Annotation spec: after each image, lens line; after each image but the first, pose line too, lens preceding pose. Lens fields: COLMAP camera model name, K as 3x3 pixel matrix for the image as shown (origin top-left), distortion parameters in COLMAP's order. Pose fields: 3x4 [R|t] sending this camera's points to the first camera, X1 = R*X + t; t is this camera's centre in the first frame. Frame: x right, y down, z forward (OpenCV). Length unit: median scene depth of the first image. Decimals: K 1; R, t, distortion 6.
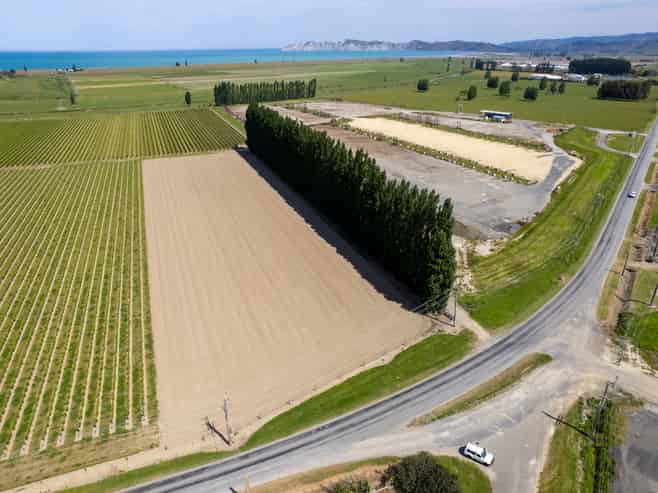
lens RADIAL K [[421.2, 0, 329.0], [0, 421.2, 246.5], [0, 0, 1]] dist [-0.049593, 0.027615]
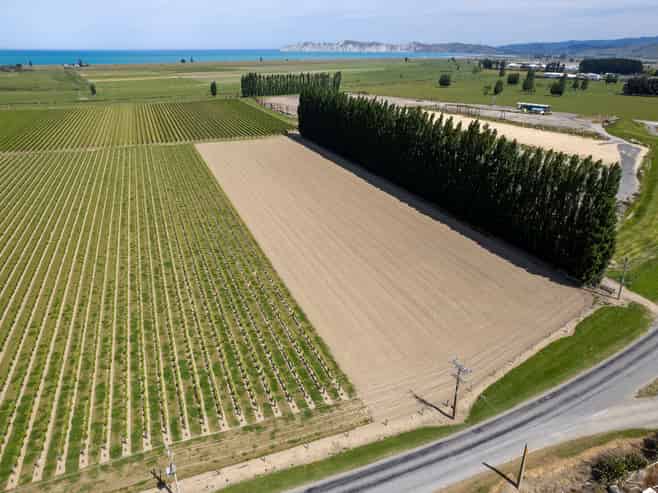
lens RADIAL K [[432.4, 0, 329.5], [0, 432.4, 224.0], [0, 0, 1]] dist [-0.072855, 0.051145]
pose [[0.999932, 0.006285, 0.009832, -0.140217], [-0.005727, 0.998427, -0.055771, 0.030669], [-0.010167, 0.055711, 0.998395, 0.018875]]
